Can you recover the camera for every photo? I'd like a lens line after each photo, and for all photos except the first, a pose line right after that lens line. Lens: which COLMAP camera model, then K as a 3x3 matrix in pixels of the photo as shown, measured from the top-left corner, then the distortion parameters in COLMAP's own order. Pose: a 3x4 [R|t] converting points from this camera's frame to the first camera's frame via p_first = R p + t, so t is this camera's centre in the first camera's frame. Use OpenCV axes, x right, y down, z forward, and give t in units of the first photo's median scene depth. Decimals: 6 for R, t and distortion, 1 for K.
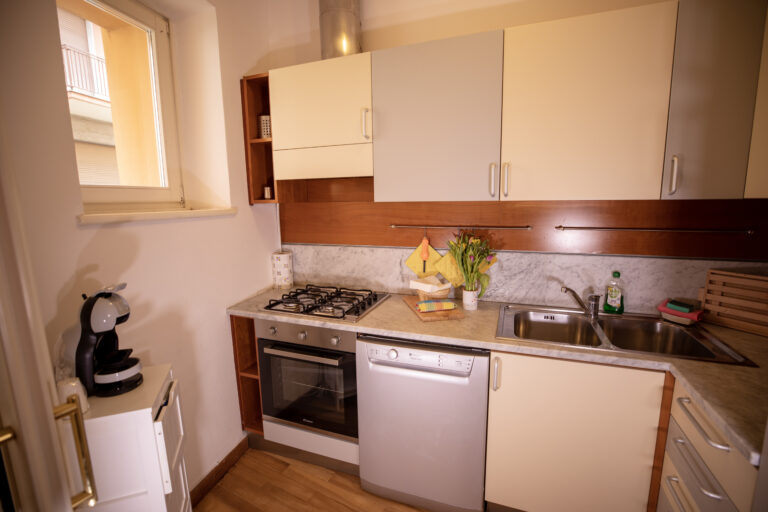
lens RADIAL K [[349.7, 0, 384.0], [0, 349.7, 256.0], [0, 0, 1]] dist [-0.042131, 0.010951]
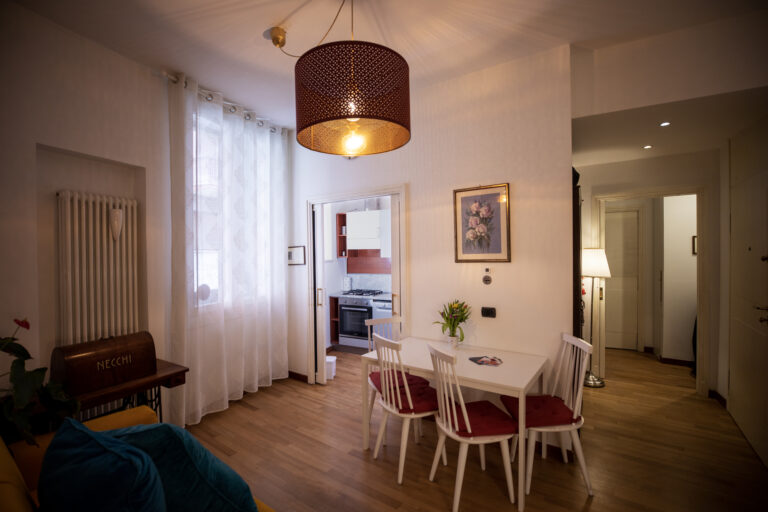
lens RADIAL K [[349.7, 0, 384.0], [0, 349.7, 256.0], [0, 0, 1]] dist [-0.042131, 0.010951]
pose [[0.992317, 0.006132, -0.123571, 0.354862], [-0.024027, 0.989308, -0.143850, 0.249862], [0.121367, 0.145713, 0.981854, -1.848286]]
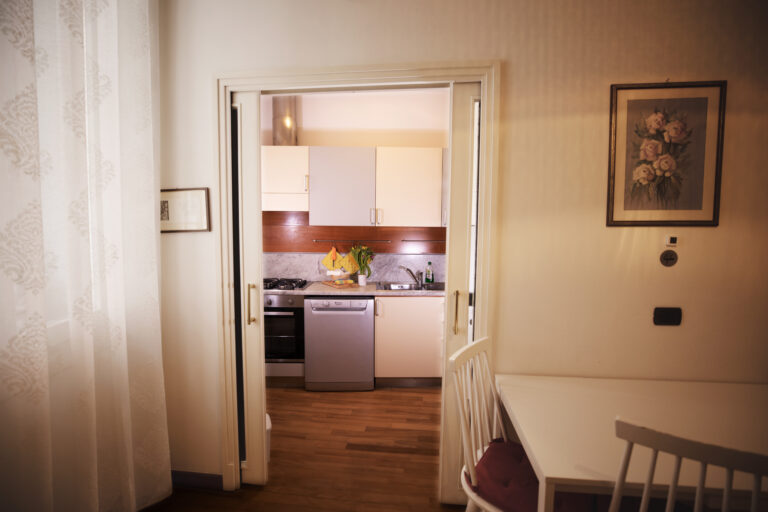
lens RADIAL K [[349.7, 0, 384.0], [0, 349.7, 256.0], [0, 0, 1]] dist [-0.042131, 0.010951]
pose [[0.926557, -0.002461, 0.376147, -0.337282], [0.035971, 0.995976, -0.082090, 0.159600], [-0.374432, 0.089591, 0.922916, -0.770457]]
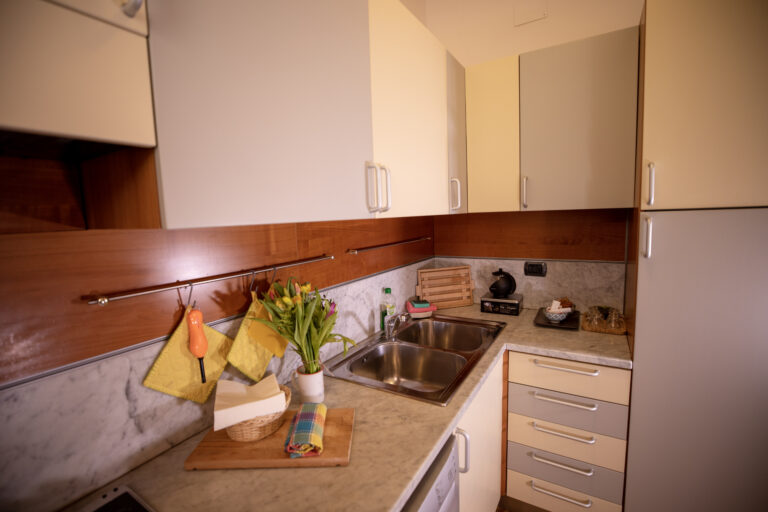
lens RADIAL K [[349.7, 0, 384.0], [0, 349.7, 256.0], [0, 0, 1]] dist [-0.042131, 0.010951]
pose [[0.183110, -0.107233, 0.977227, -0.288732], [0.191319, 0.978915, 0.071569, -0.111301], [-0.964297, 0.173857, 0.199764, 0.725565]]
